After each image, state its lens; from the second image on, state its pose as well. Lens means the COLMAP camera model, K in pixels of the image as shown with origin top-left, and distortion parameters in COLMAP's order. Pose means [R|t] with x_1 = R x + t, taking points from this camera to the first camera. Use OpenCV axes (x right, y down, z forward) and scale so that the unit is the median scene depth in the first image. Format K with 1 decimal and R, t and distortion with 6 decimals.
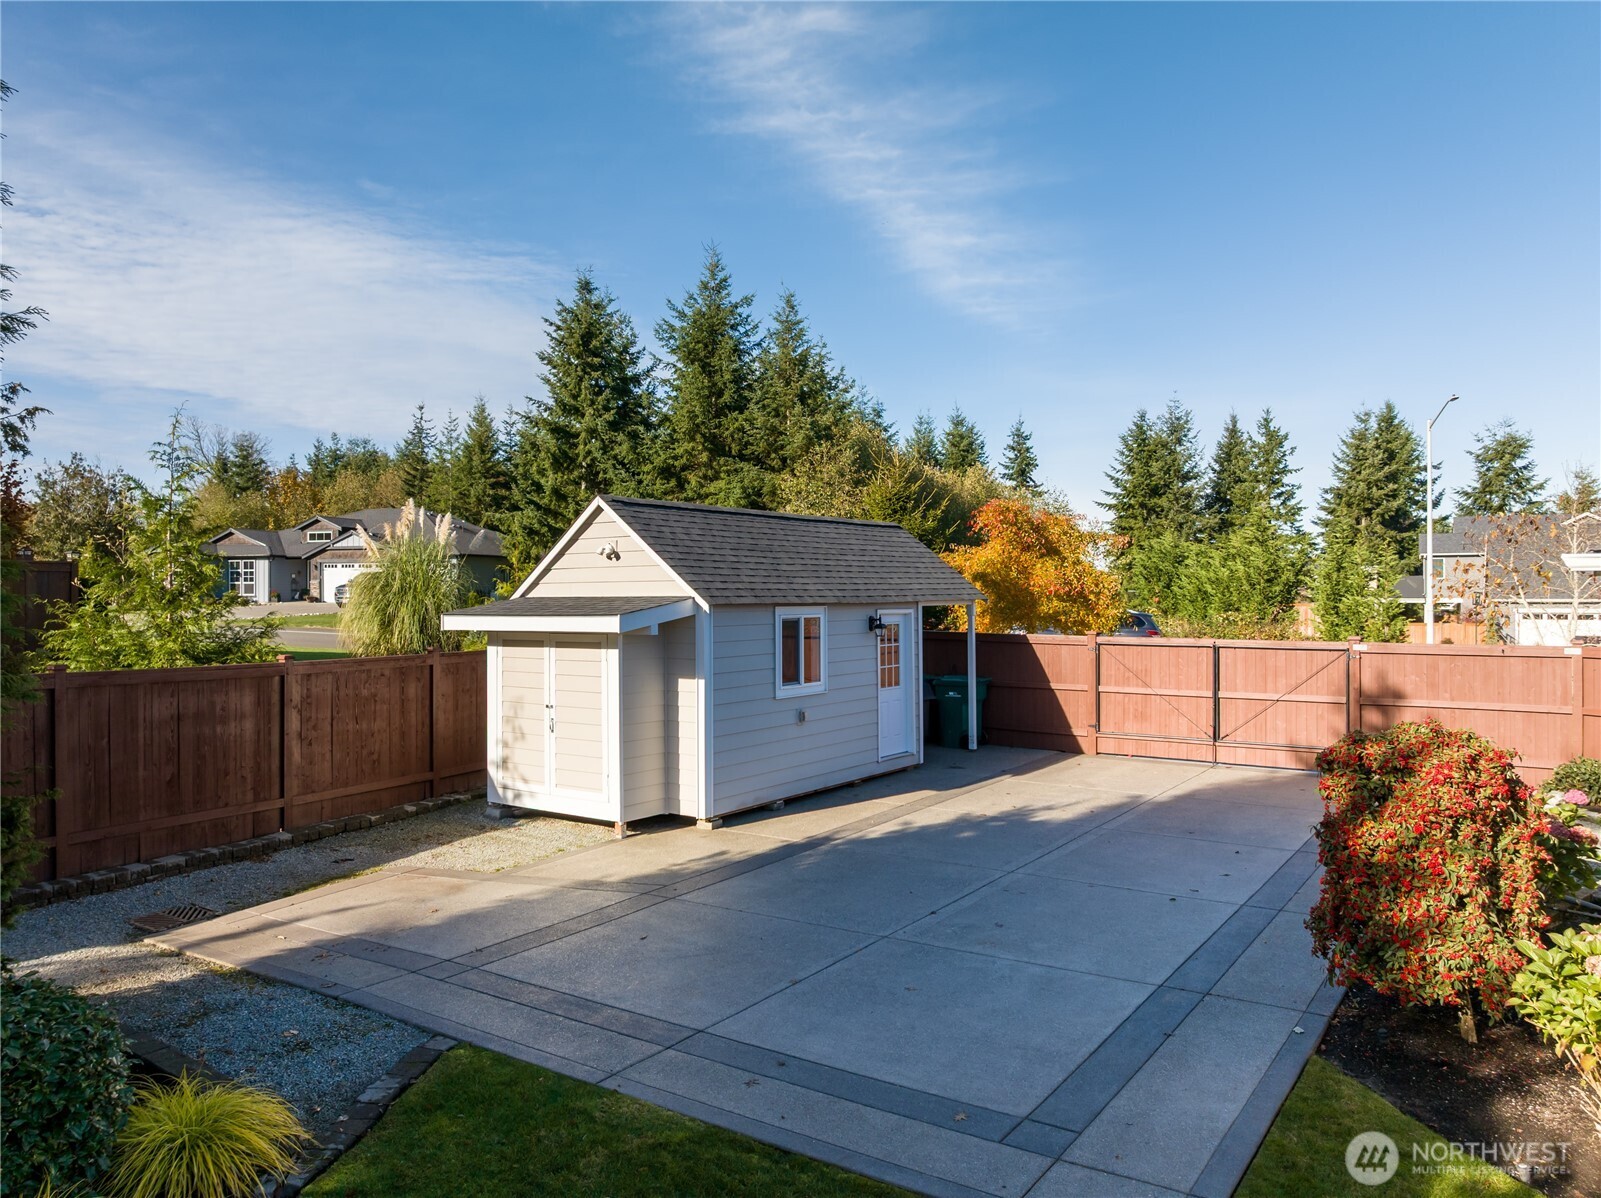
lens RADIAL K [[1132.3, 0, 800.5], [0, 1132.3, 599.0], [0, 0, 1]] dist [-0.029107, -0.005744]
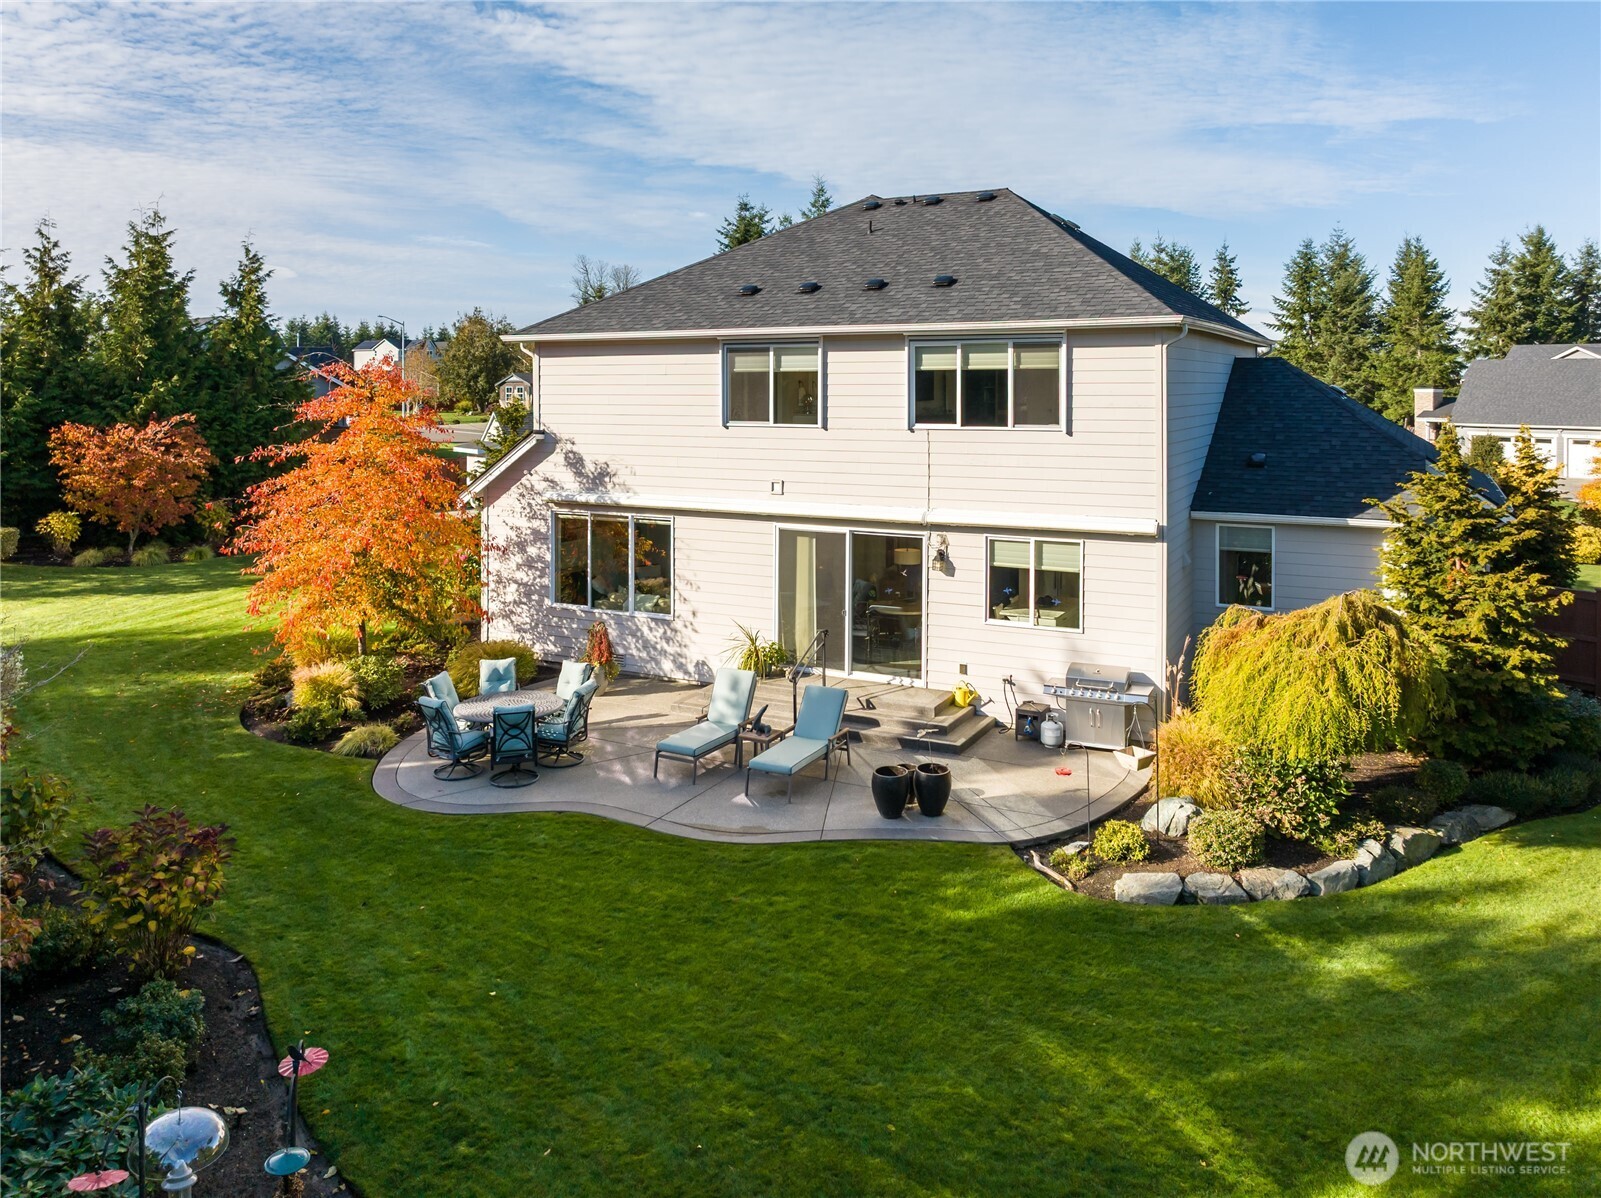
lens RADIAL K [[1132.3, 0, 800.5], [0, 1132.3, 599.0], [0, 0, 1]] dist [-0.029107, -0.005744]
pose [[0.947074, 0.062880, -0.314797, 0.198947], [-0.007063, 0.984473, 0.175397, -0.007867], [0.320938, -0.163890, 0.932812, -0.254878]]
